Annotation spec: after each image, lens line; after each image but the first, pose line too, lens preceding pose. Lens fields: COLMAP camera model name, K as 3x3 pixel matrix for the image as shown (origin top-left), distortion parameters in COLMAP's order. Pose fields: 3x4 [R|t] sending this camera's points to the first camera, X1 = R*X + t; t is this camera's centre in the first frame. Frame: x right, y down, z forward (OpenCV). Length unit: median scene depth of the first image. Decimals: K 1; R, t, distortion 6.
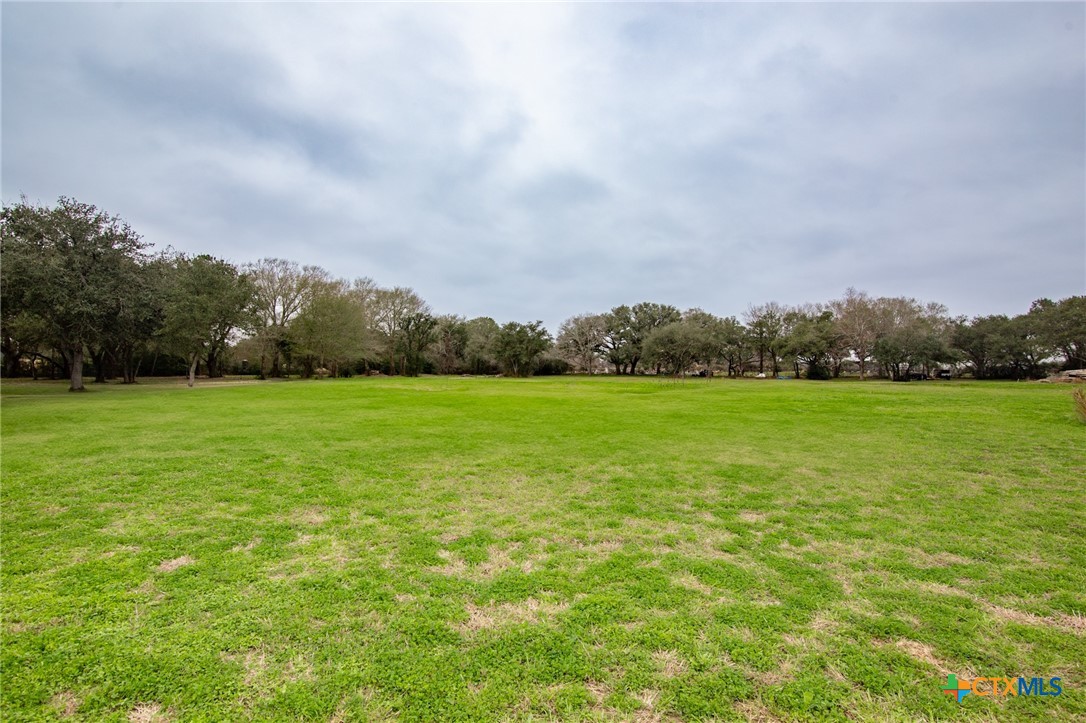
lens RADIAL K [[504.5, 0, 547.2], [0, 504.5, 359.3], [0, 0, 1]] dist [-0.001713, 0.001287]
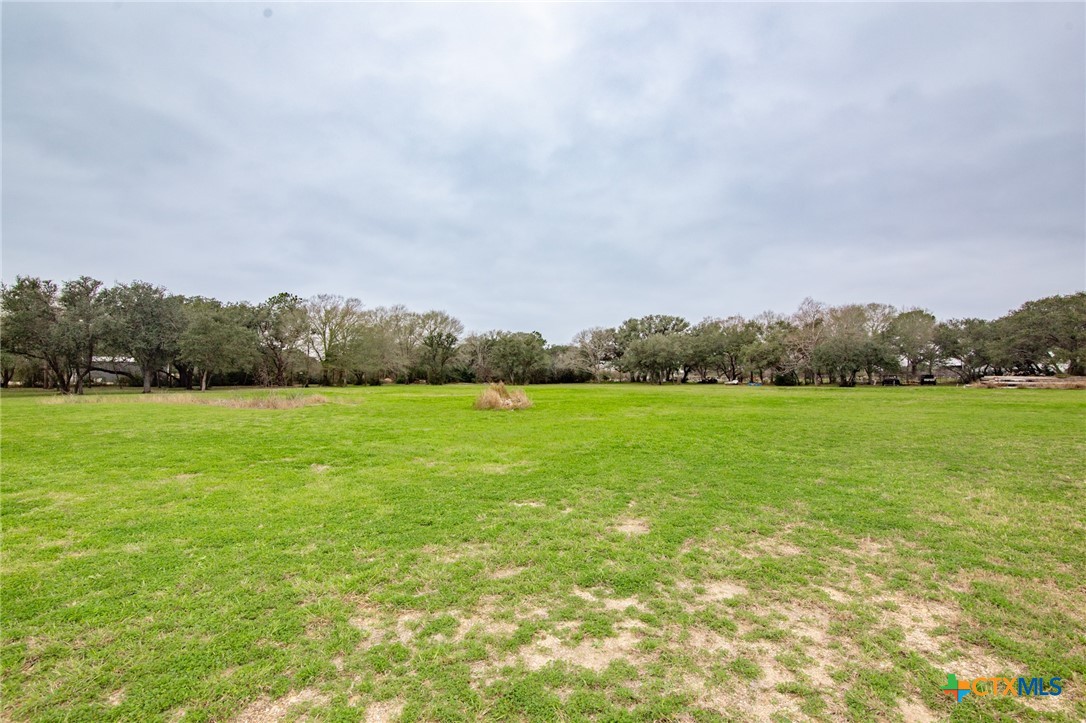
lens RADIAL K [[504.5, 0, 535.7], [0, 504.5, 363.6], [0, 0, 1]] dist [-0.001713, 0.001287]
pose [[0.966728, -0.013950, -0.255425, 0.246781], [0.011572, 0.999875, -0.010814, -0.000756], [0.255544, 0.007499, 0.966768, -0.096846]]
